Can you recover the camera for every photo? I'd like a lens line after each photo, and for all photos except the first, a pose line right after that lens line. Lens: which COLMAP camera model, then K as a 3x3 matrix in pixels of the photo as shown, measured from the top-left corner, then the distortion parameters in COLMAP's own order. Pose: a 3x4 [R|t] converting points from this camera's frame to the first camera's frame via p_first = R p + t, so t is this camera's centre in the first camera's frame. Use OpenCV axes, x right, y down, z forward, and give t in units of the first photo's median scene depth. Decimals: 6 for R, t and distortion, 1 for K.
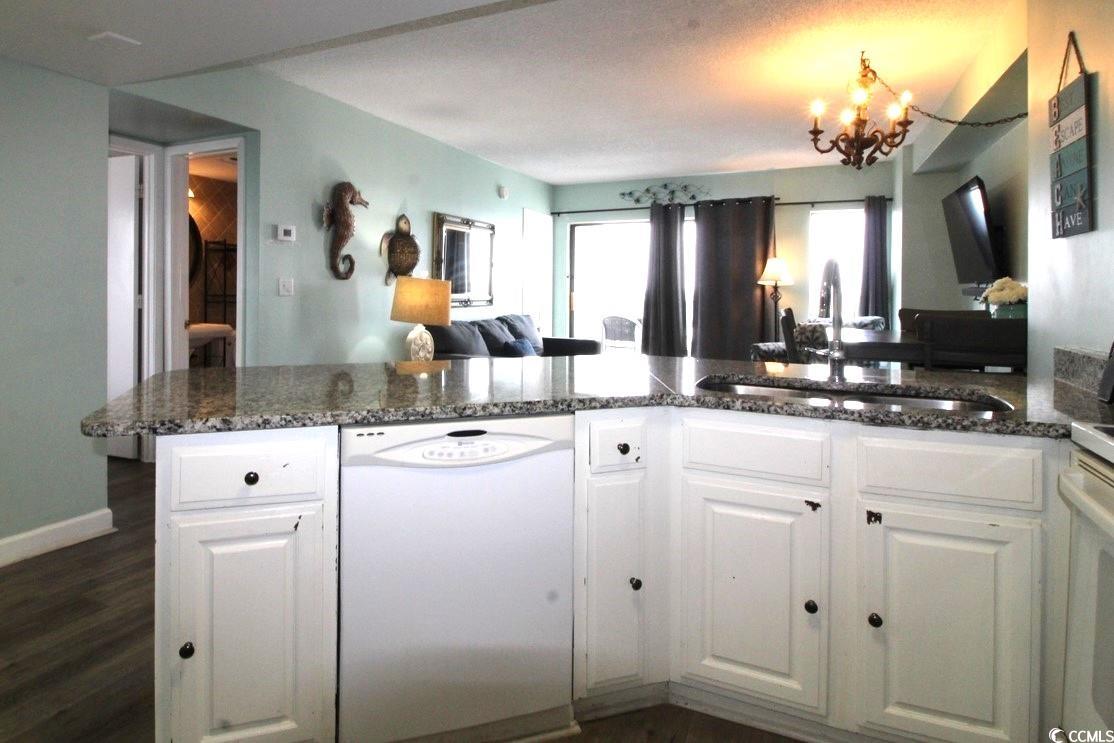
lens RADIAL K [[621.7, 0, 495.2], [0, 621.7, 292.4], [0, 0, 1]] dist [-0.026314, -0.003787]
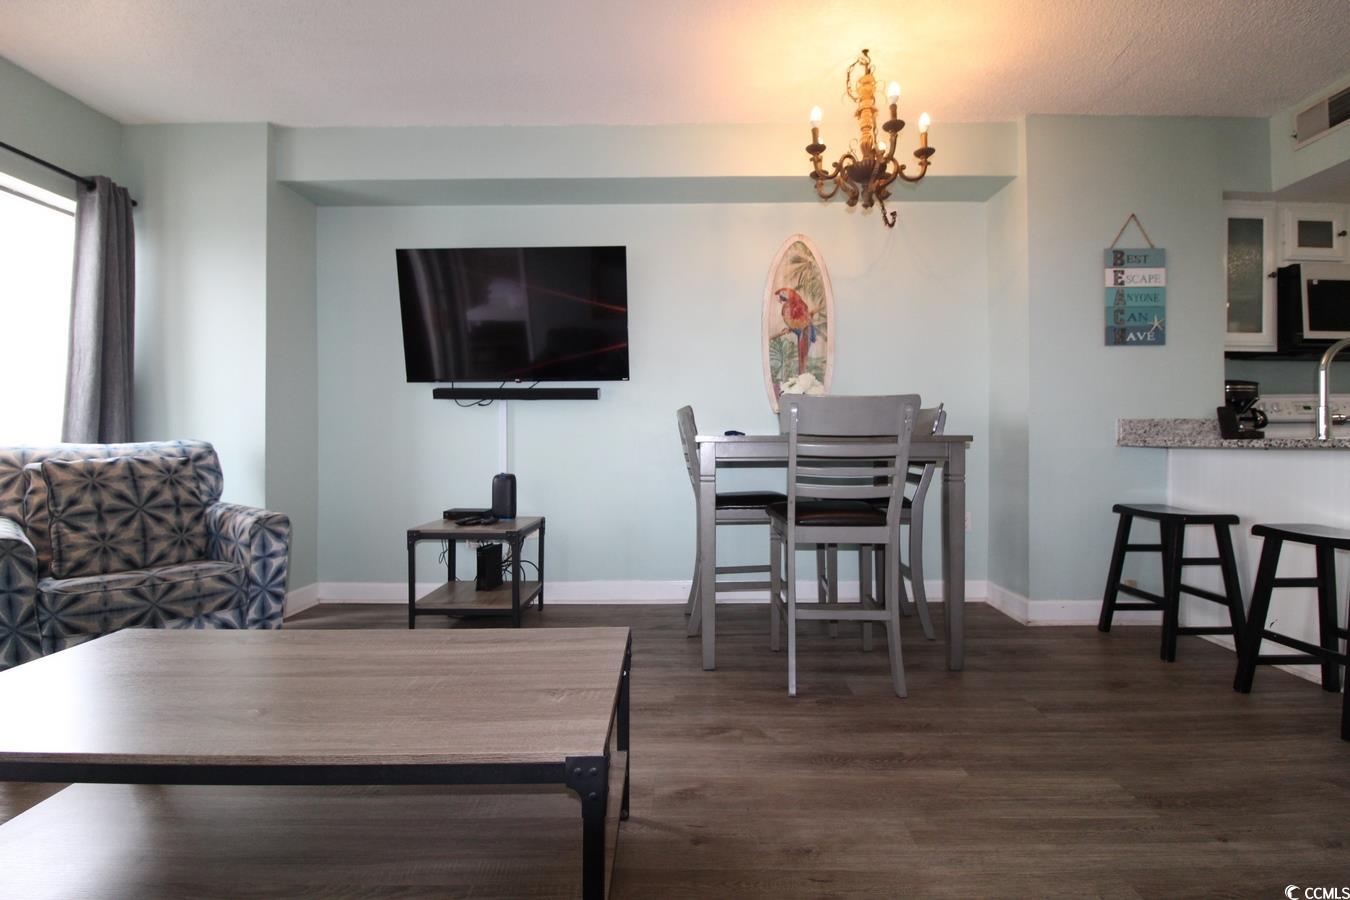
lens RADIAL K [[624.0, 0, 675.7], [0, 624.0, 444.6], [0, 0, 1]] dist [-0.013659, -0.004672]
pose [[-0.445433, -0.000342, 0.895315, 0.015281], [0.010028, 0.999935, 0.005371, 0.037145], [-0.895259, 0.011370, -0.445401, 0.742405]]
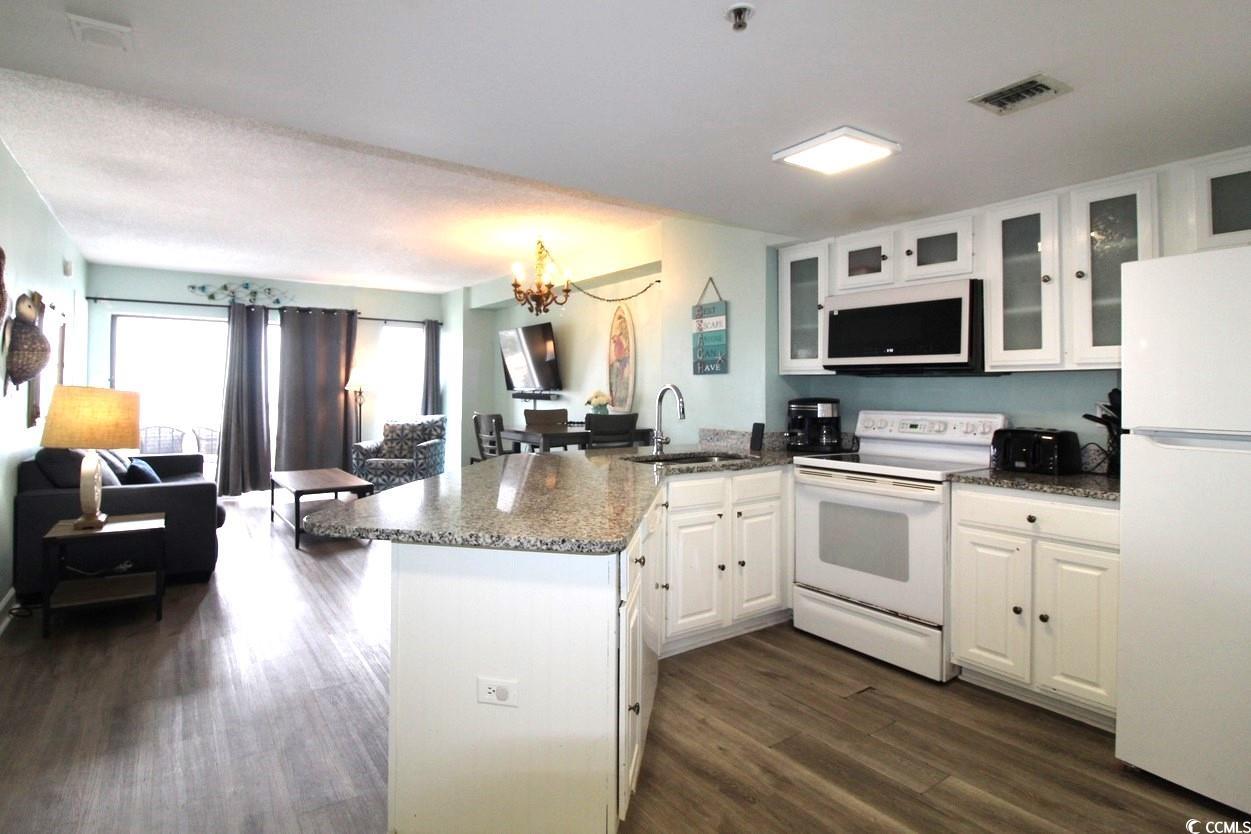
lens RADIAL K [[619.8, 0, 588.6], [0, 619.8, 378.8], [0, 0, 1]] dist [-0.021557, -0.001297]
pose [[0.488667, 0.011870, 0.872390, -0.303060], [0.003231, 0.999876, -0.015414, -0.013033], [-0.872464, 0.010351, 0.488568, 0.085327]]
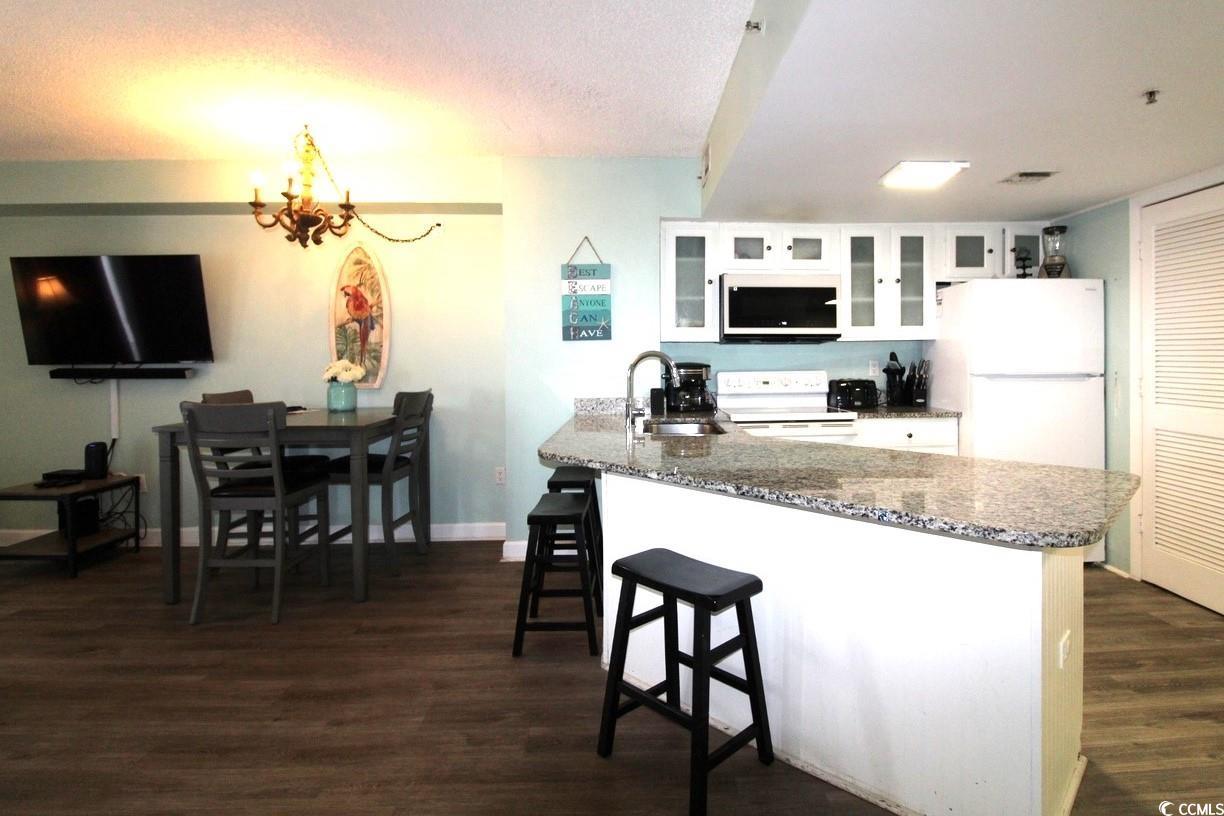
lens RADIAL K [[620.9, 0, 653.2], [0, 620.9, 363.3], [0, 0, 1]] dist [-0.001715, -0.006308]
pose [[-0.487840, -0.012790, 0.872839, -0.247677], [0.012168, 0.999696, 0.021449, -0.016589], [-0.872848, 0.021085, -0.487536, 0.483701]]
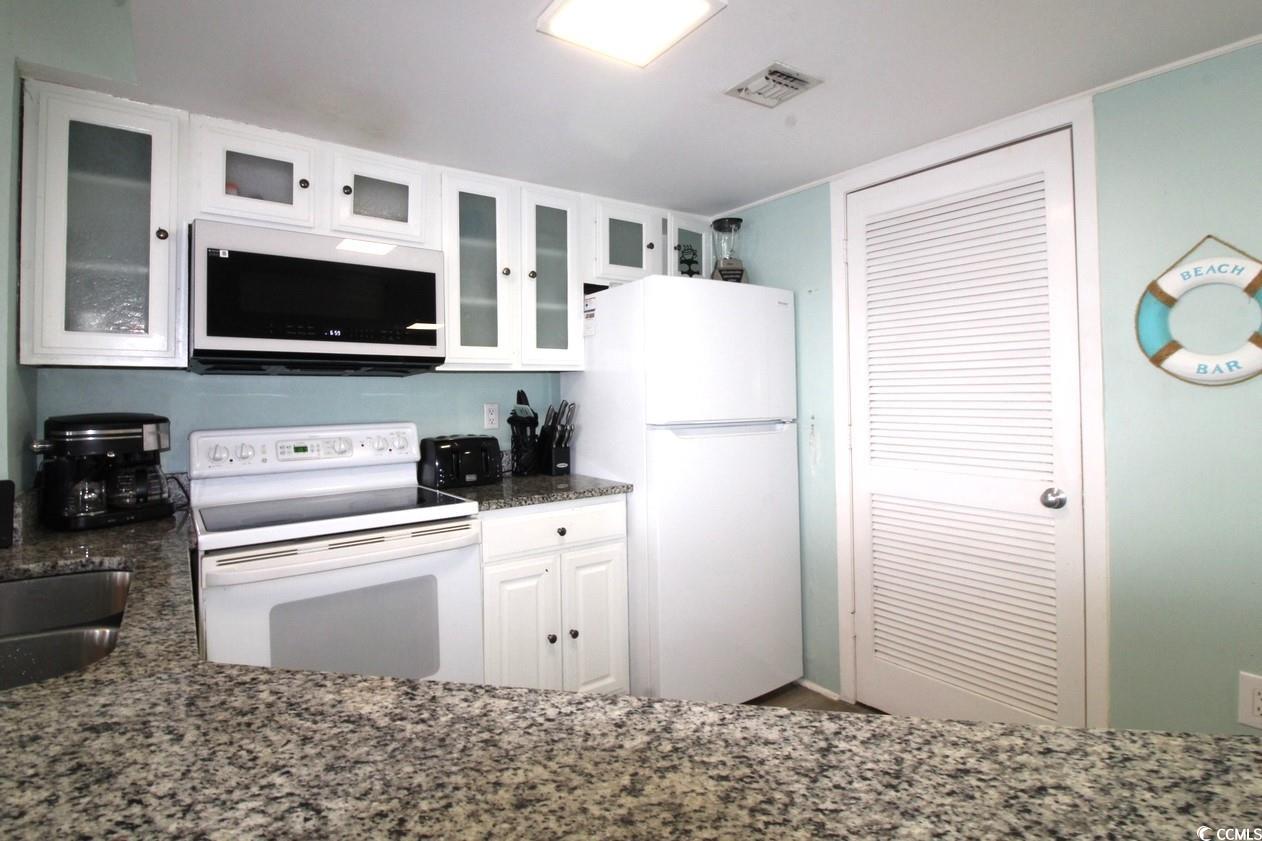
lens RADIAL K [[640.1, 0, 604.7], [0, 640.1, 381.1], [0, 0, 1]] dist [-0.001715, -0.006308]
pose [[-0.885582, 0.015090, 0.464238, -0.063586], [0.011555, 0.999879, -0.010458, -0.012676], [-0.464340, -0.003897, -0.885649, 0.311212]]
